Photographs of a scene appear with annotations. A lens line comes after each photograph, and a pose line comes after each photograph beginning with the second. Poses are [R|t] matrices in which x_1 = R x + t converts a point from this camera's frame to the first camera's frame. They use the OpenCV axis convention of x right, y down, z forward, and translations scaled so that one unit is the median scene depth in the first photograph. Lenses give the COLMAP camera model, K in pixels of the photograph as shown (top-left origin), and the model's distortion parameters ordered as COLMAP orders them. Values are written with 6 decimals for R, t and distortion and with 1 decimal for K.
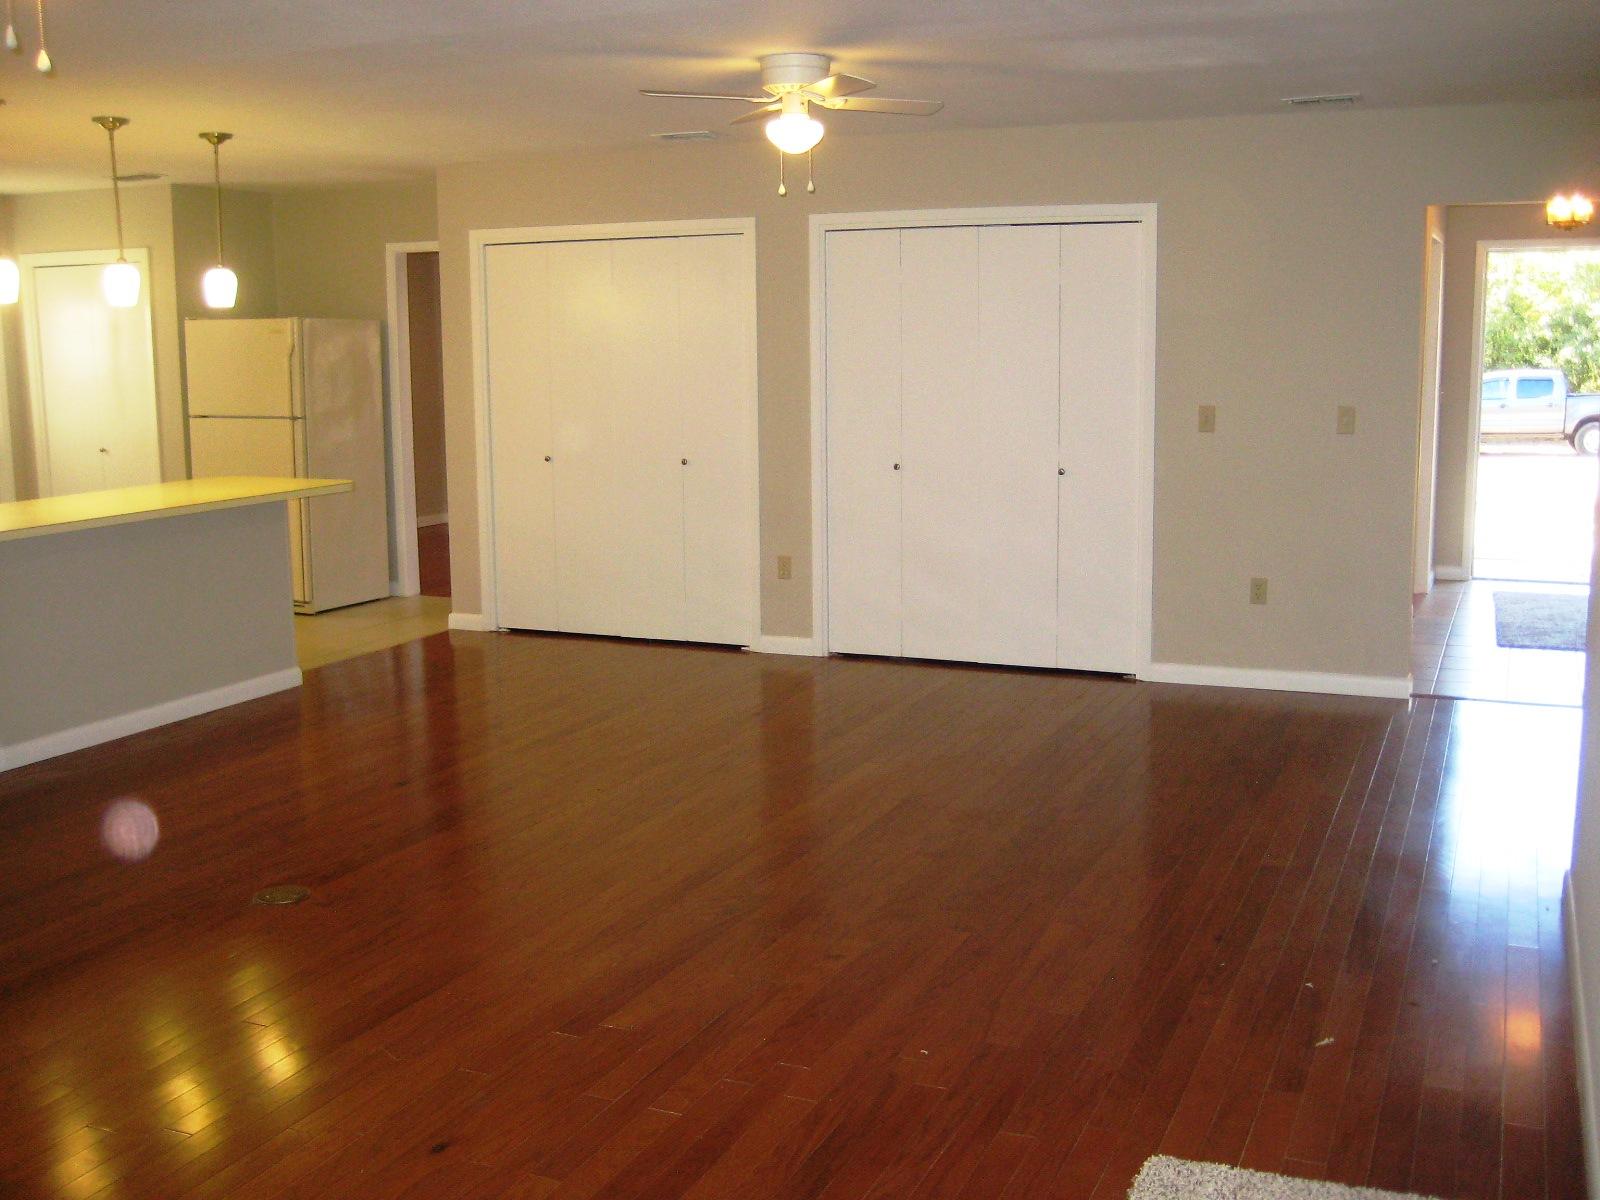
lens RADIAL K [[1645.6, 0, 794.4], [0, 1645.6, 603.9], [0, 0, 1]] dist [-0.087766, 0.000000]
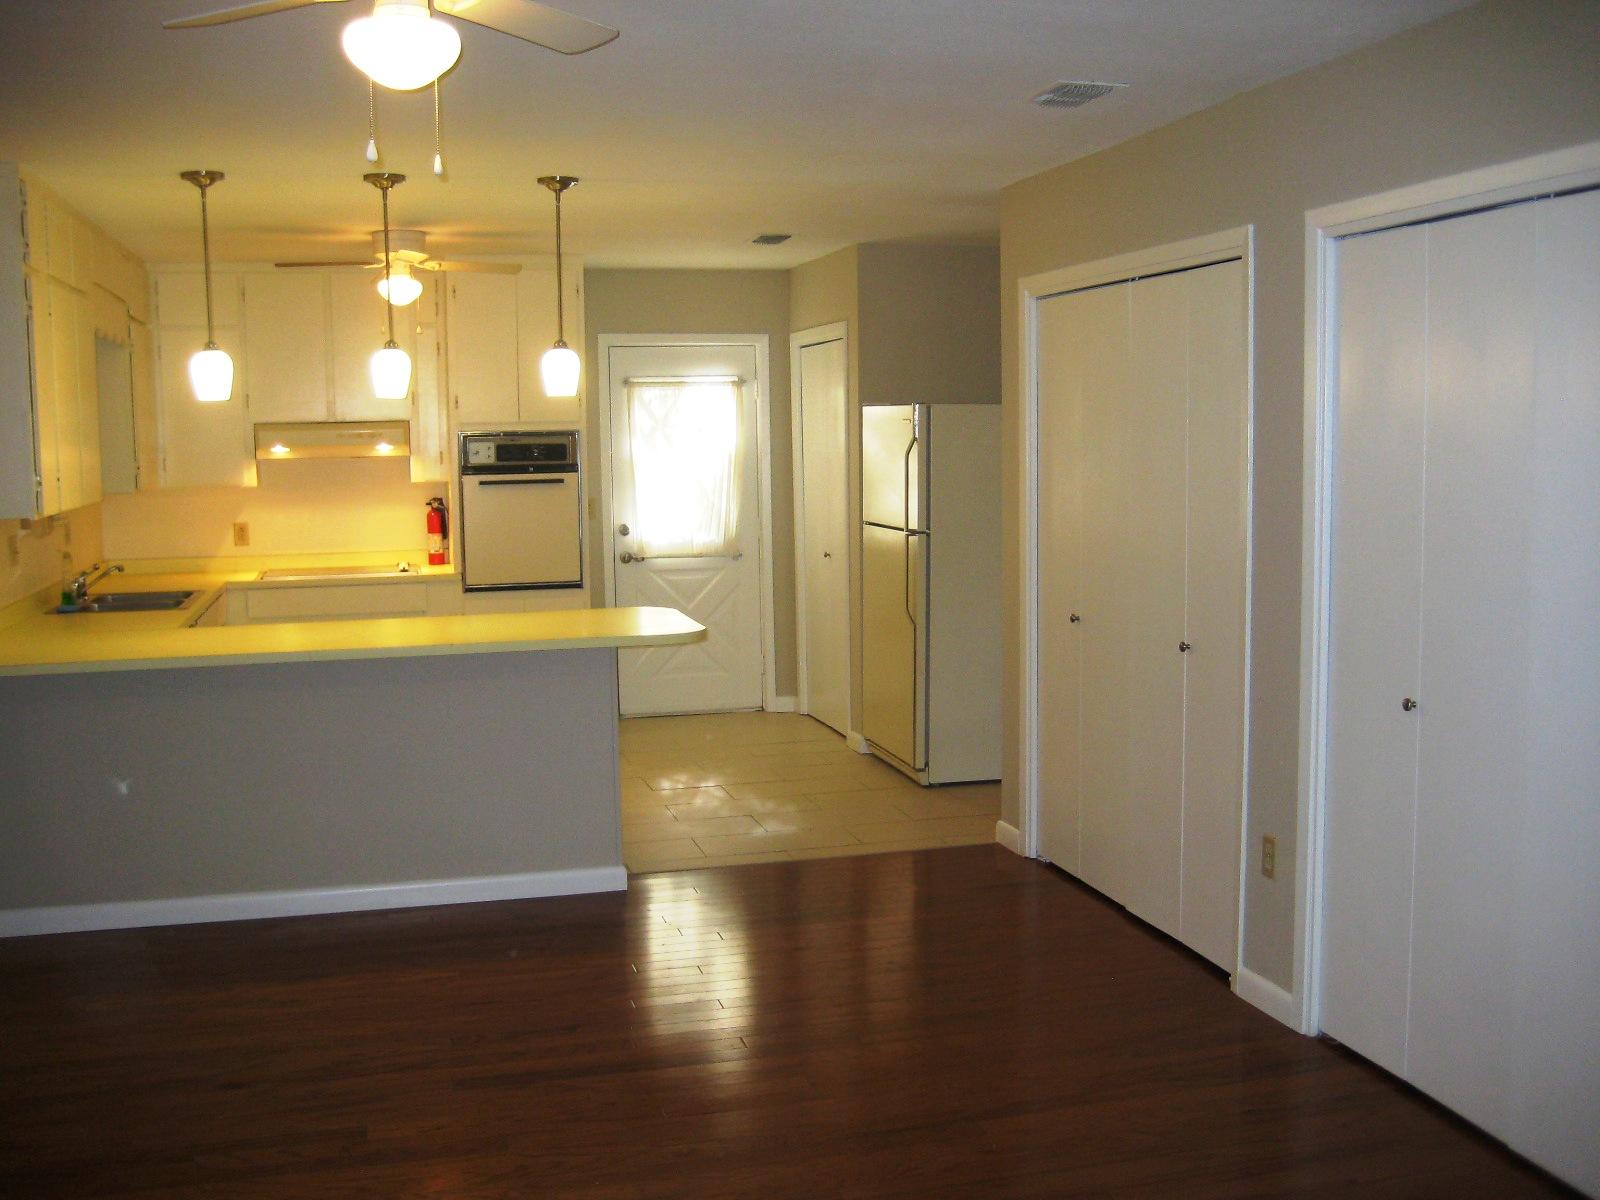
lens RADIAL K [[1645.6, 0, 797.8], [0, 1645.6, 604.2], [0, 0, 1]] dist [-0.087766, 0.000000]
pose [[0.642419, 0.084504, -0.761680, 0.344722], [-0.119652, 0.992773, 0.009225, -0.105742], [0.756955, 0.085210, 0.647887, 0.591592]]
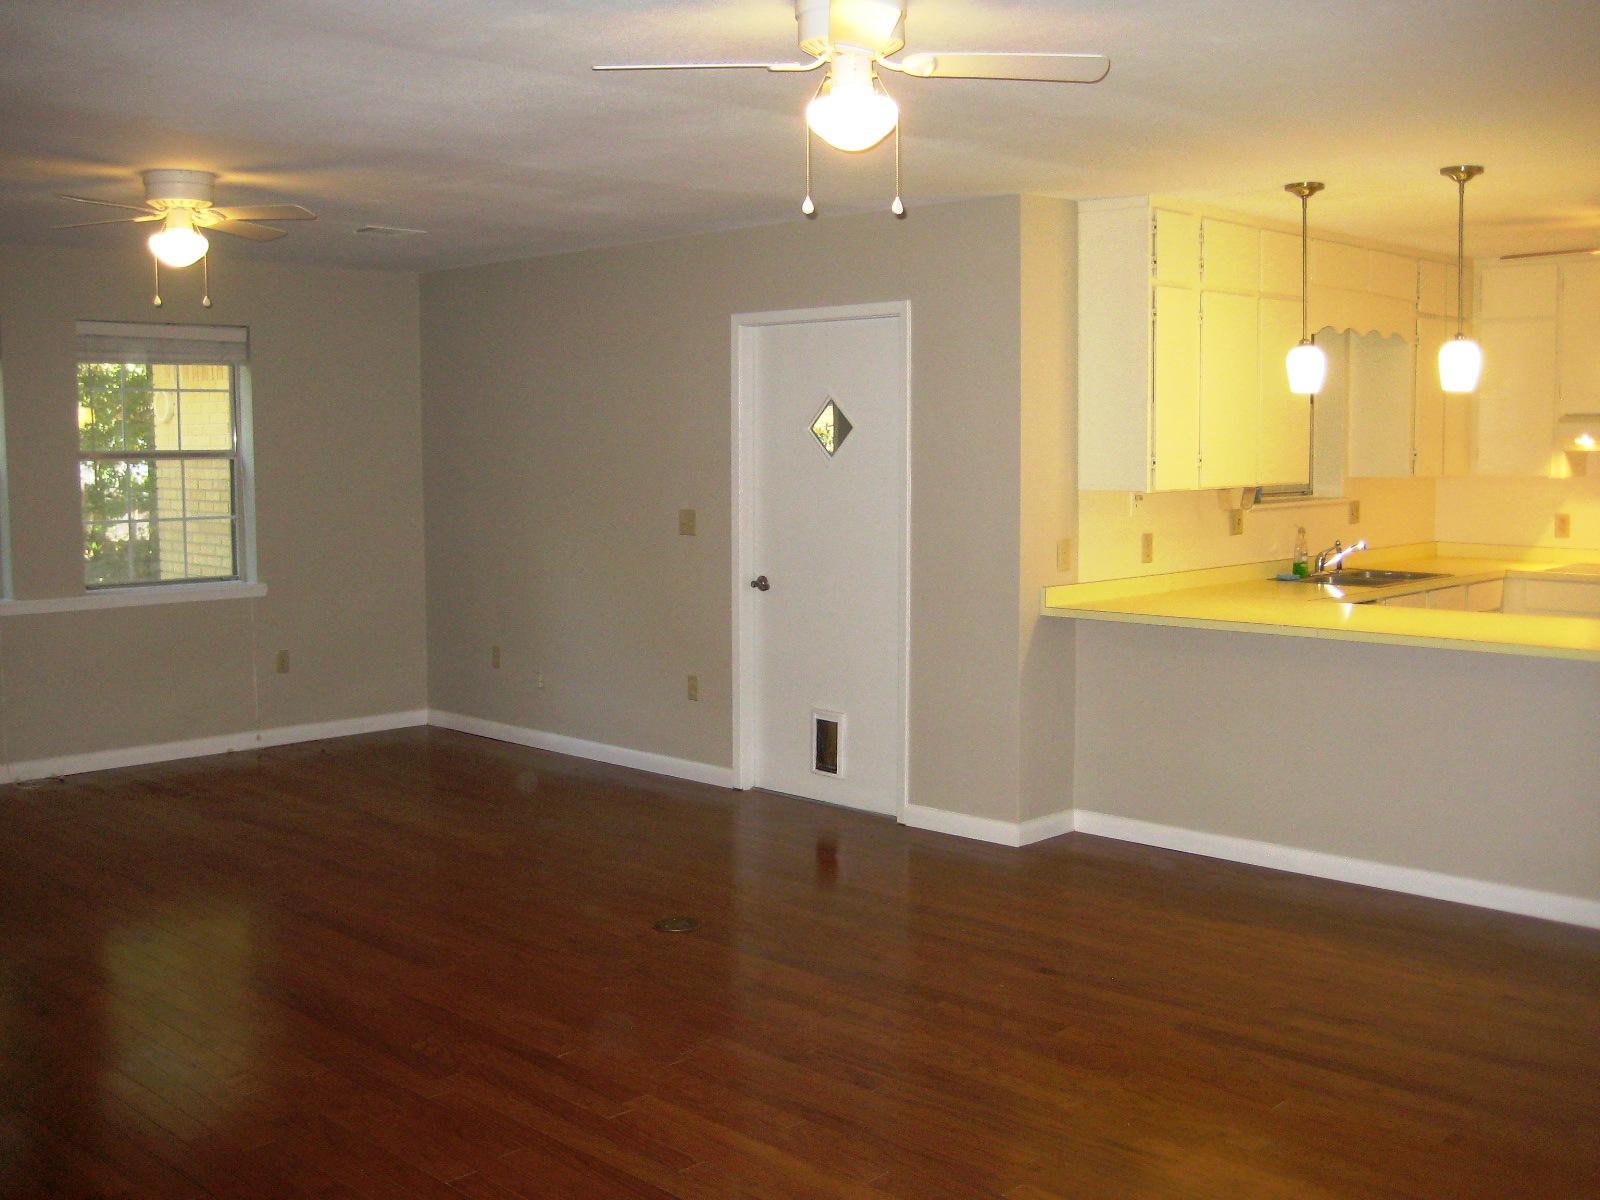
lens RADIAL K [[1645.6, 0, 792.3], [0, 1645.6, 587.9], [0, 0, 1]] dist [-0.087766, 0.000000]
pose [[-0.316250, 0.104270, -0.942928, 0.448871], [-0.146884, 0.976574, 0.157254, -0.151635], [0.937236, 0.188233, -0.293526, 0.861465]]
